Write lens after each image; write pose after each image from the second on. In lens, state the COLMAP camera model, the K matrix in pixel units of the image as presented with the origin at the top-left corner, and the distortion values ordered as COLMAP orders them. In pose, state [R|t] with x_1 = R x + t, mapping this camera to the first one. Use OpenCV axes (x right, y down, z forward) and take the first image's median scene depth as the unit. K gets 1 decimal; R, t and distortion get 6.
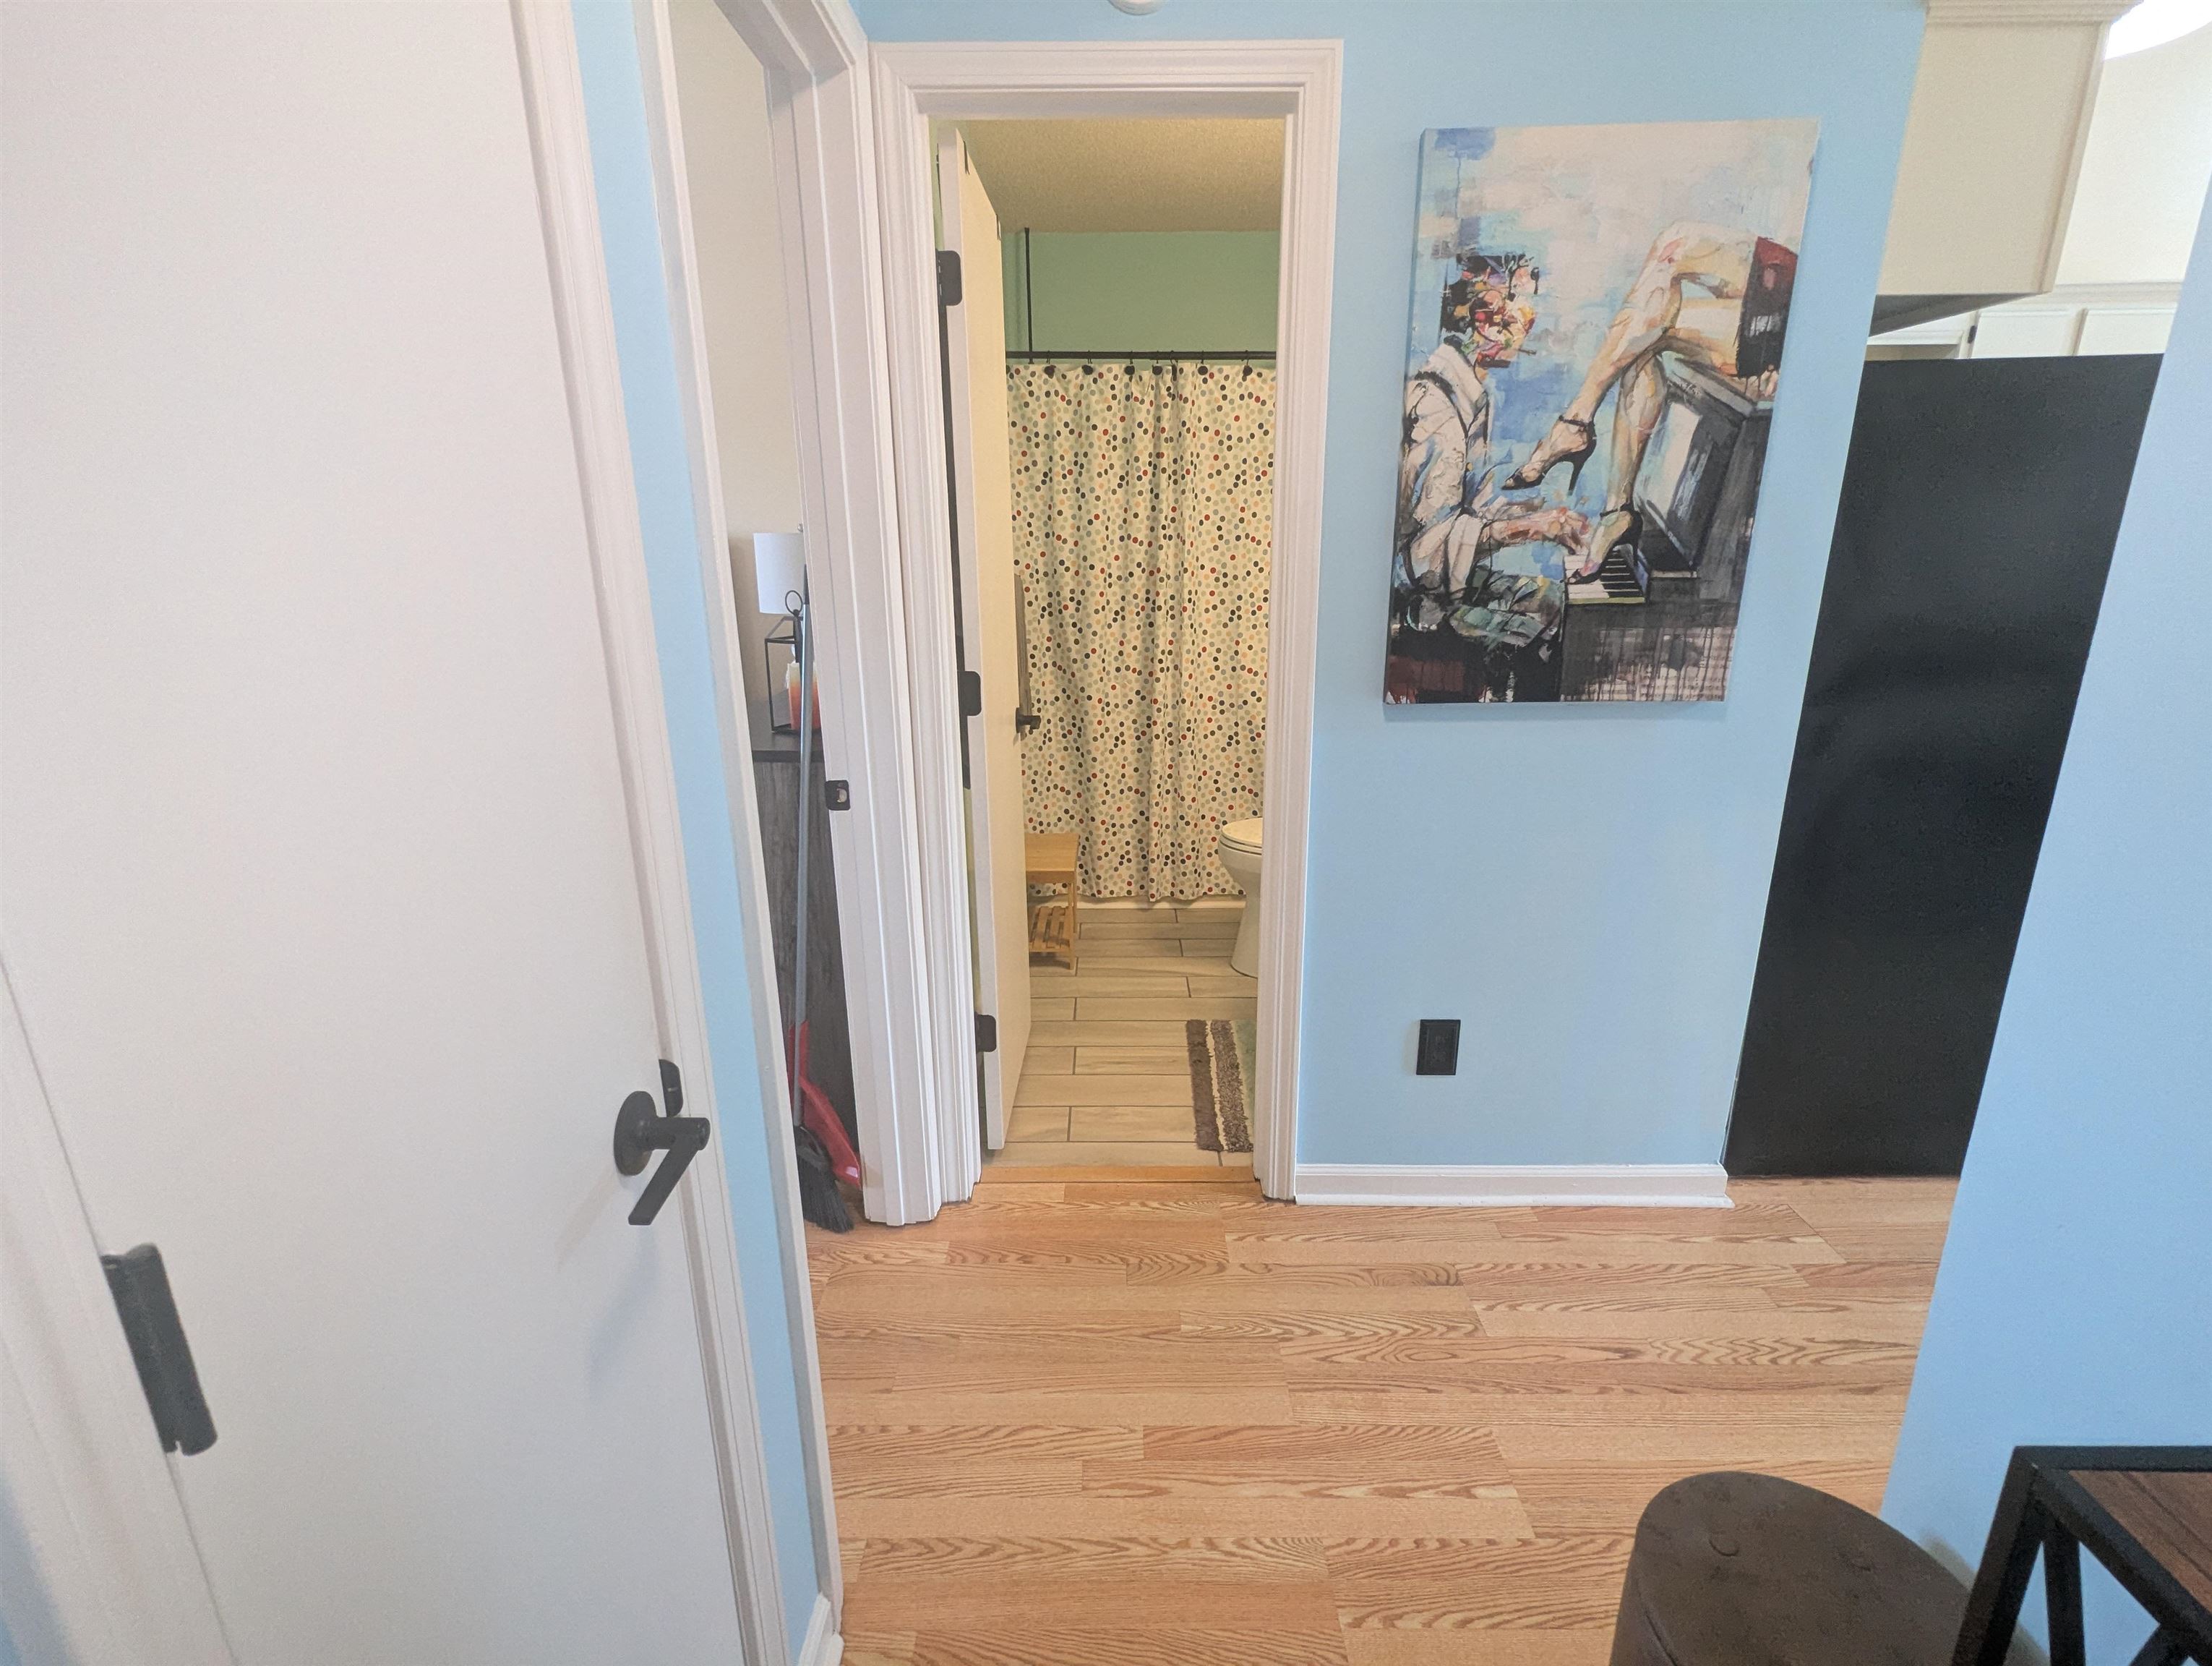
lens RADIAL K [[1049.6, 0, 1106.0], [0, 1049.6, 833.0], [0, 0, 1]] dist [0.003256, 0.000155]
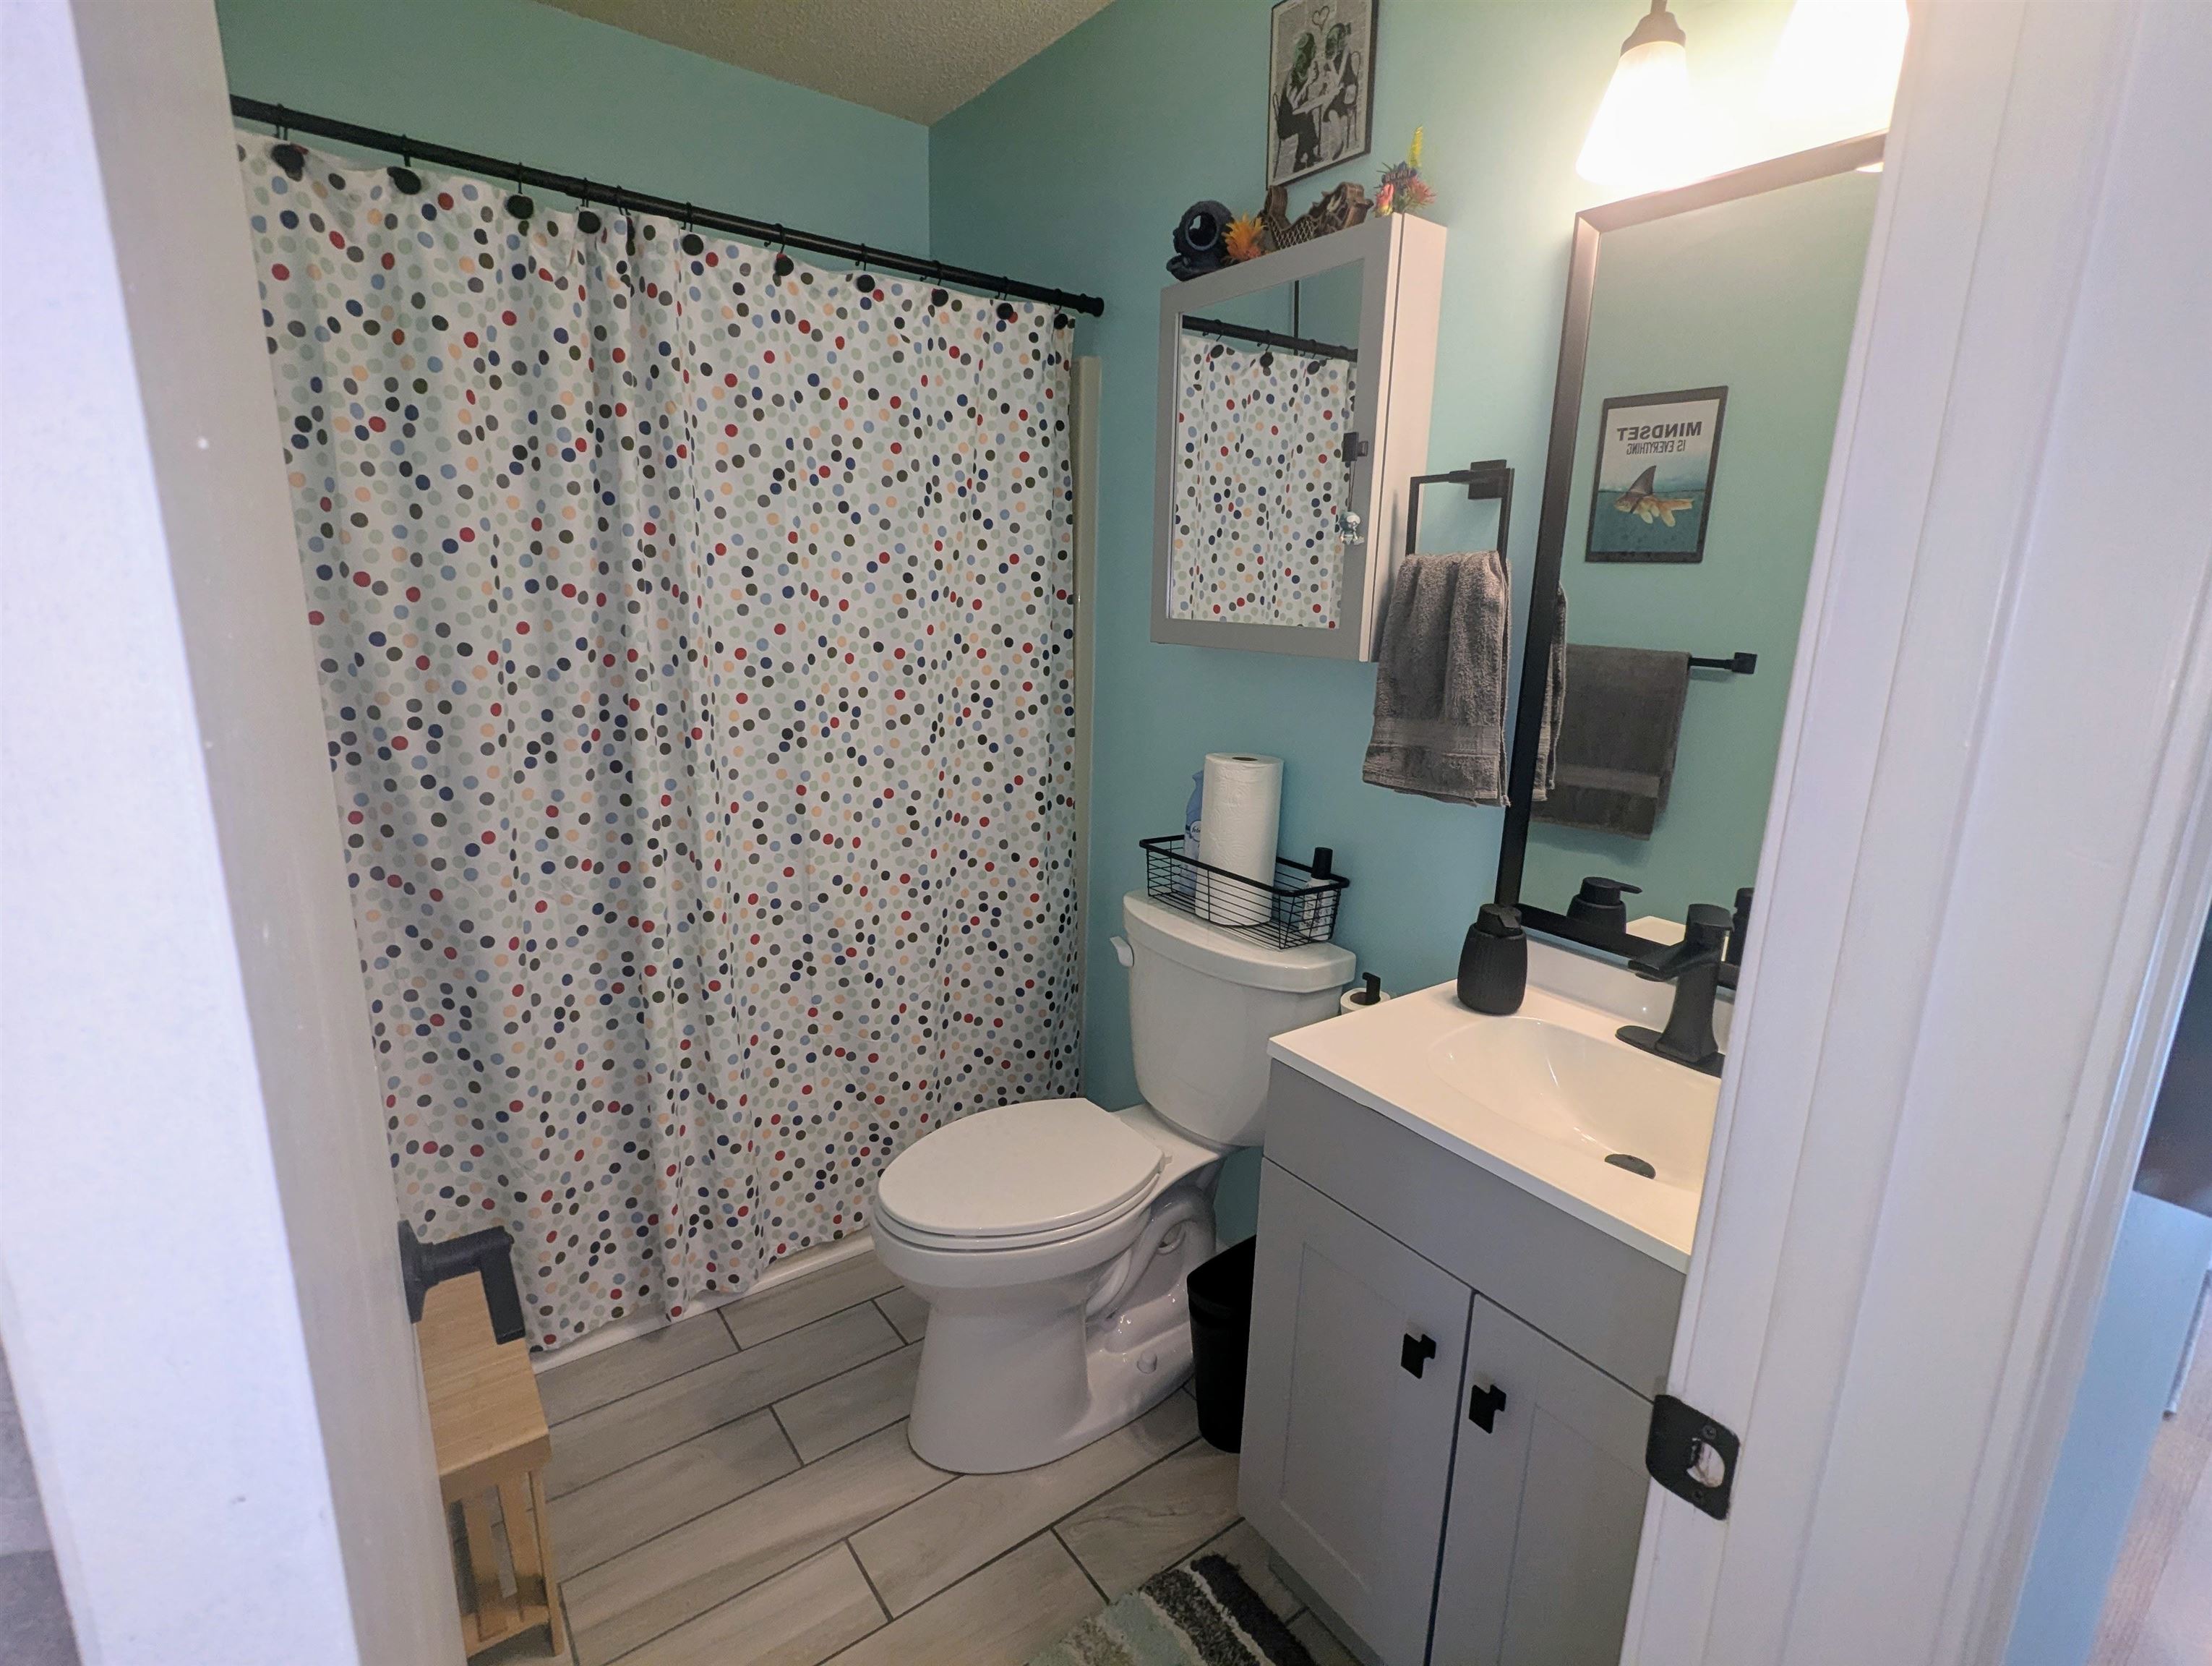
lens RADIAL K [[1051.0, 0, 1108.8], [0, 1051.0, 827.2], [0, 0, 1]] dist [0.000191, 0.000505]
pose [[0.800142, -0.105615, 0.590439, -0.064374], [0.137599, 0.990444, -0.009303, -0.140832], [-0.583815, 0.088688, 0.807028, 0.504624]]
